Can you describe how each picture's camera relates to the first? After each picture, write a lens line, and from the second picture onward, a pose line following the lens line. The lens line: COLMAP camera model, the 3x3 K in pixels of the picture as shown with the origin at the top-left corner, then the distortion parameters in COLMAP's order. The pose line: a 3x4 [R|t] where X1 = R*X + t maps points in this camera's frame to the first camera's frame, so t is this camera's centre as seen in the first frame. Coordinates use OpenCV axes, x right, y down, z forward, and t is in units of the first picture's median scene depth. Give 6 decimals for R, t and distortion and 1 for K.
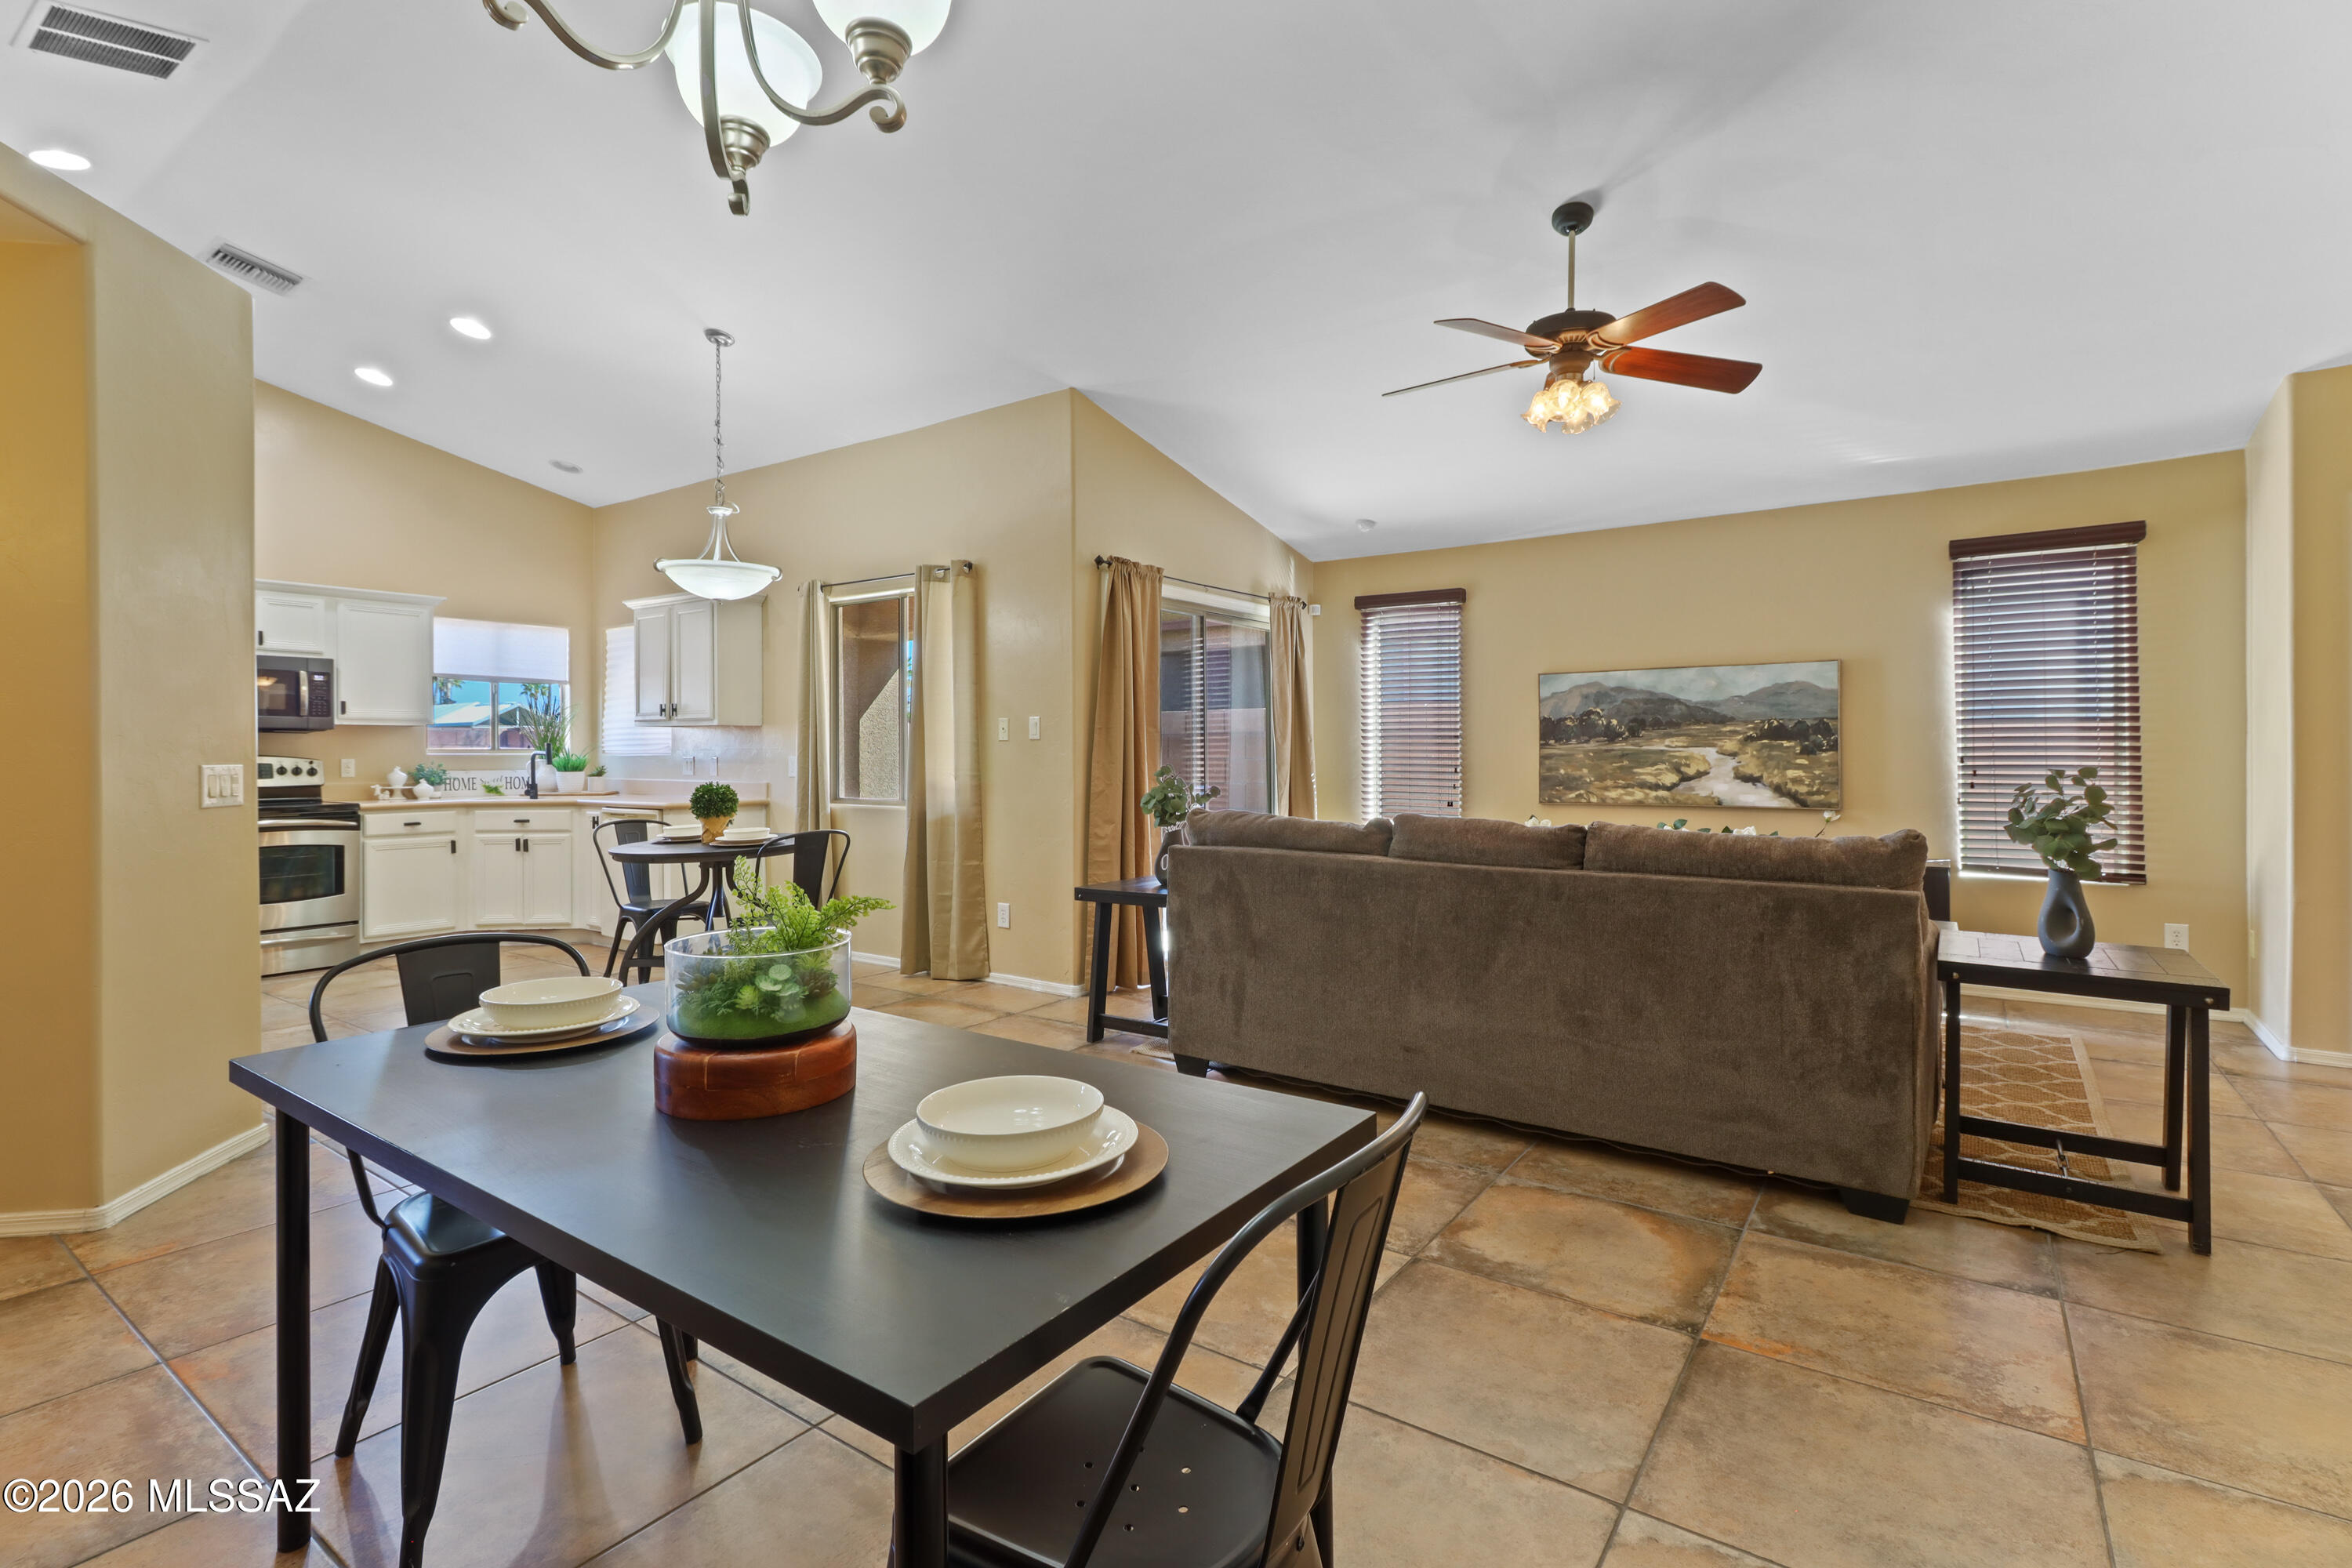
lens RADIAL K [[1101.0, 0, 1170.2], [0, 1101.0, 740.5], [0, 0, 1]] dist [0.003377, 0.000328]
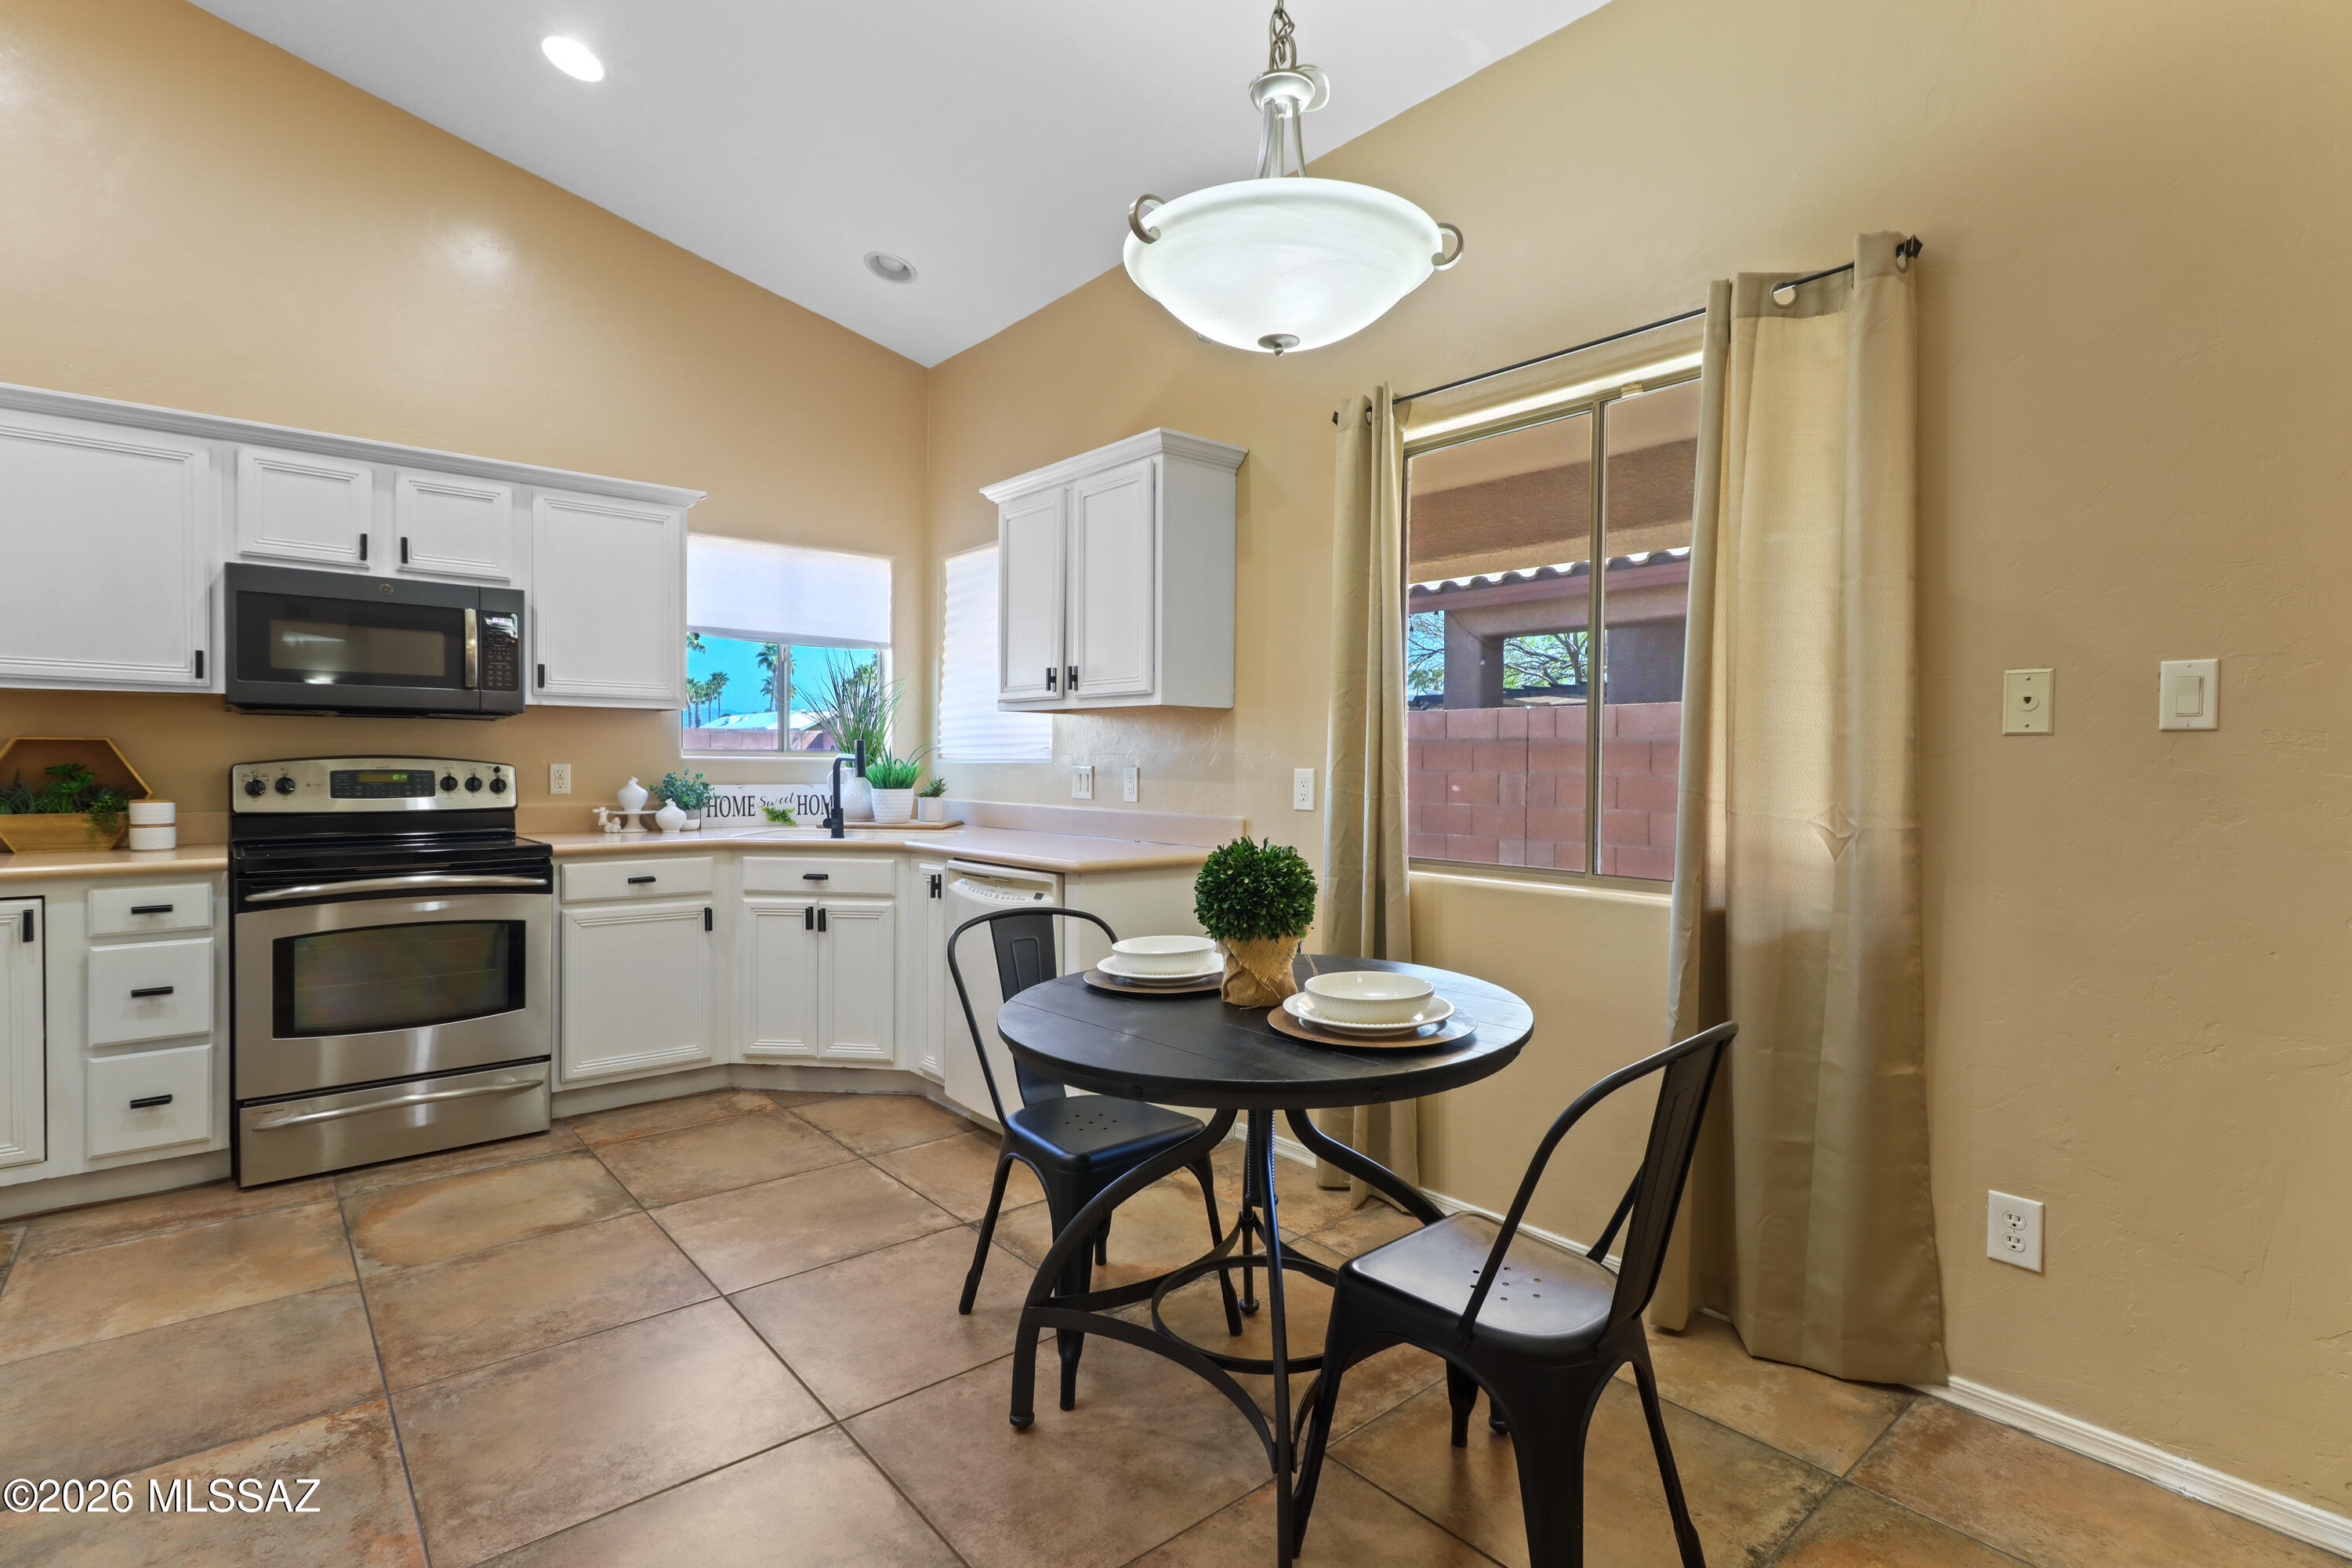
lens RADIAL K [[1097.8, 0, 1176.0], [0, 1097.8, 784.0], [0, 0, 1]] dist [-0.007092, 0.000877]
pose [[0.971217, 0.015912, -0.237666, -0.303033], [-0.008767, 0.999478, 0.031090, 0.006724], [0.238036, -0.028112, 0.970849, 0.548249]]
